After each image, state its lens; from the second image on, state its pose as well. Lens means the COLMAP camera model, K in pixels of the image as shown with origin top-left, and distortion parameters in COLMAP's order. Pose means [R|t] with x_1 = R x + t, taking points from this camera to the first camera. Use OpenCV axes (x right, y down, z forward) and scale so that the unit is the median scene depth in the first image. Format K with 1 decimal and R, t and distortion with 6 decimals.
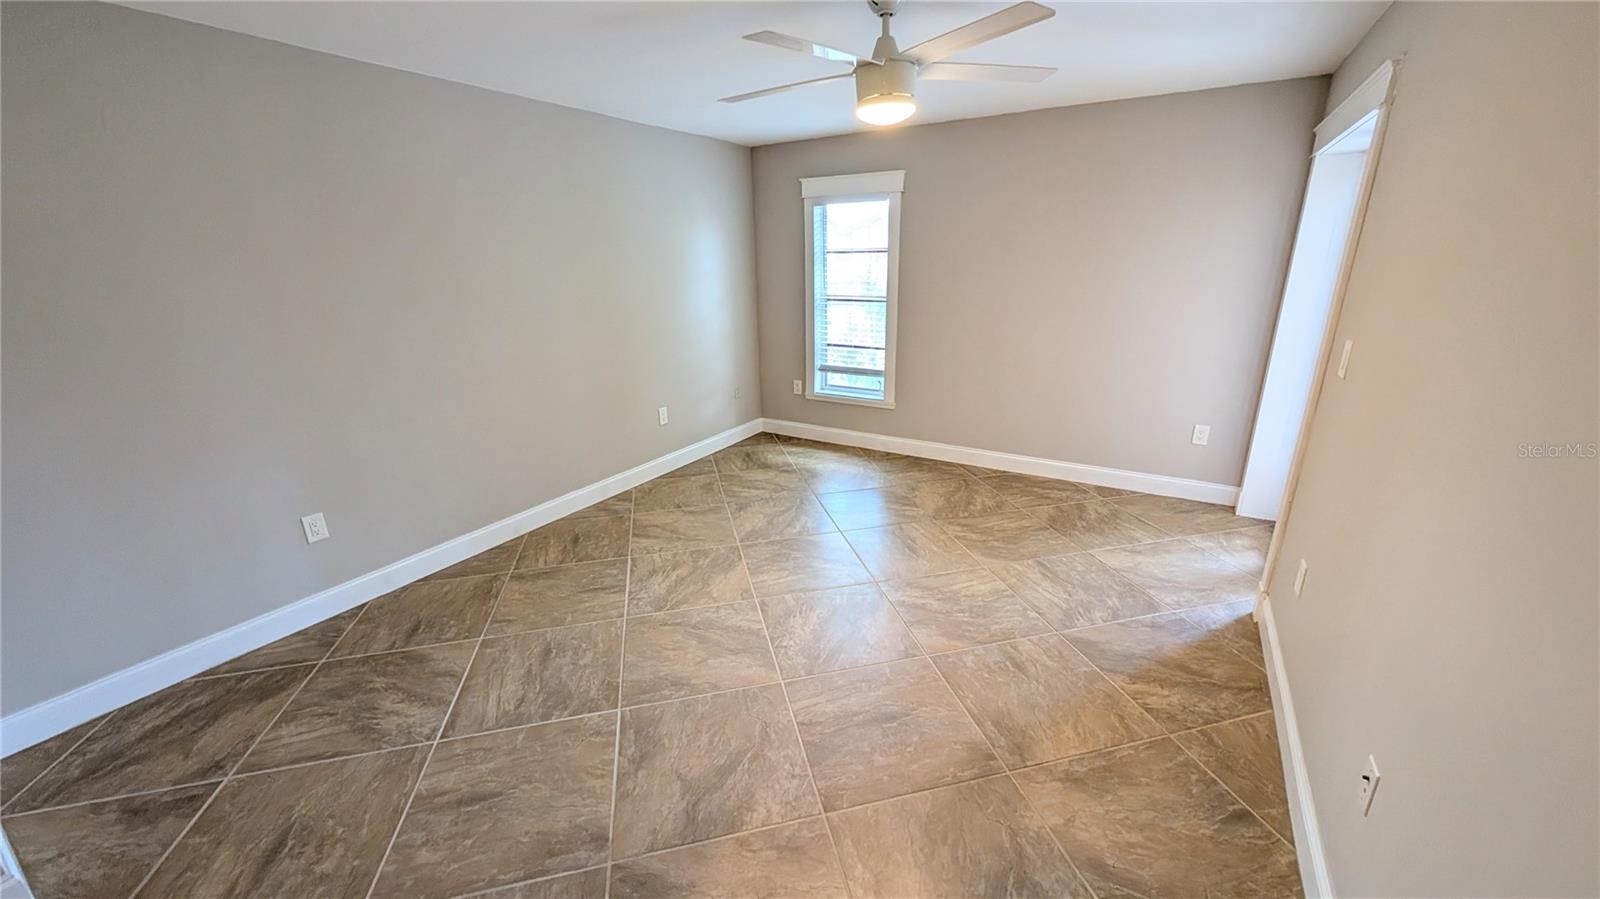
lens RADIAL K [[603.6, 0, 802.5], [0, 603.6, 452.5], [0, 0, 1]] dist [-0.000864, 0.000667]
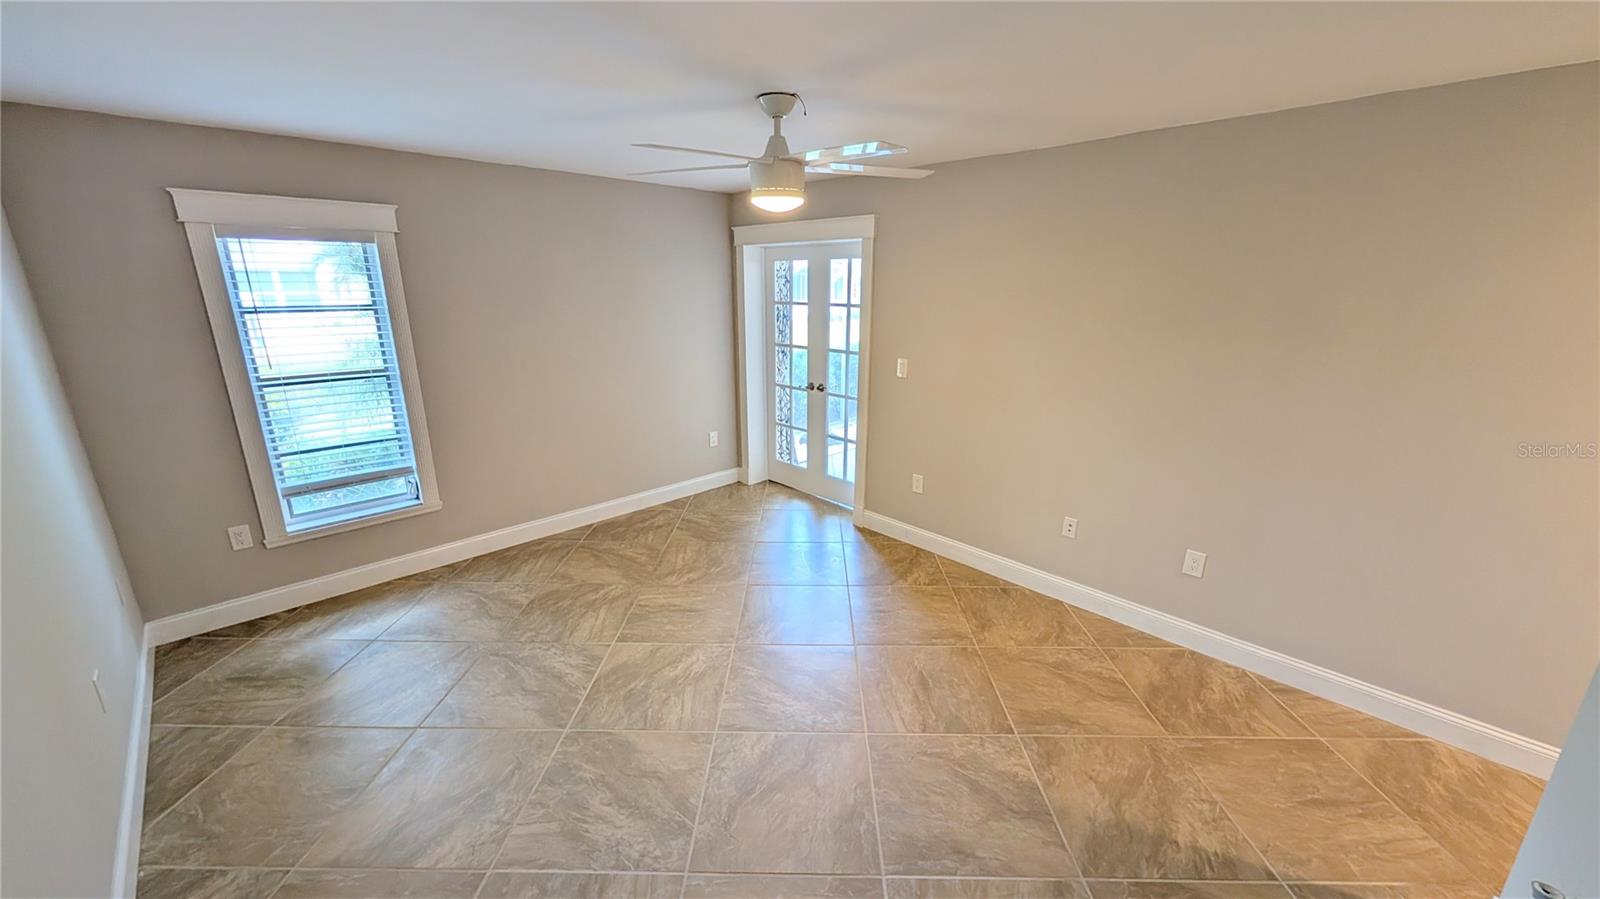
lens RADIAL K [[603.6, 0, 802.5], [0, 603.6, 452.5], [0, 0, 1]] dist [-0.000864, 0.000667]
pose [[0.244700, -0.250528, 0.936674, -0.518033], [0.292797, 0.940036, 0.174936, -0.164823], [-0.924333, 0.231448, 0.303381, 0.381222]]
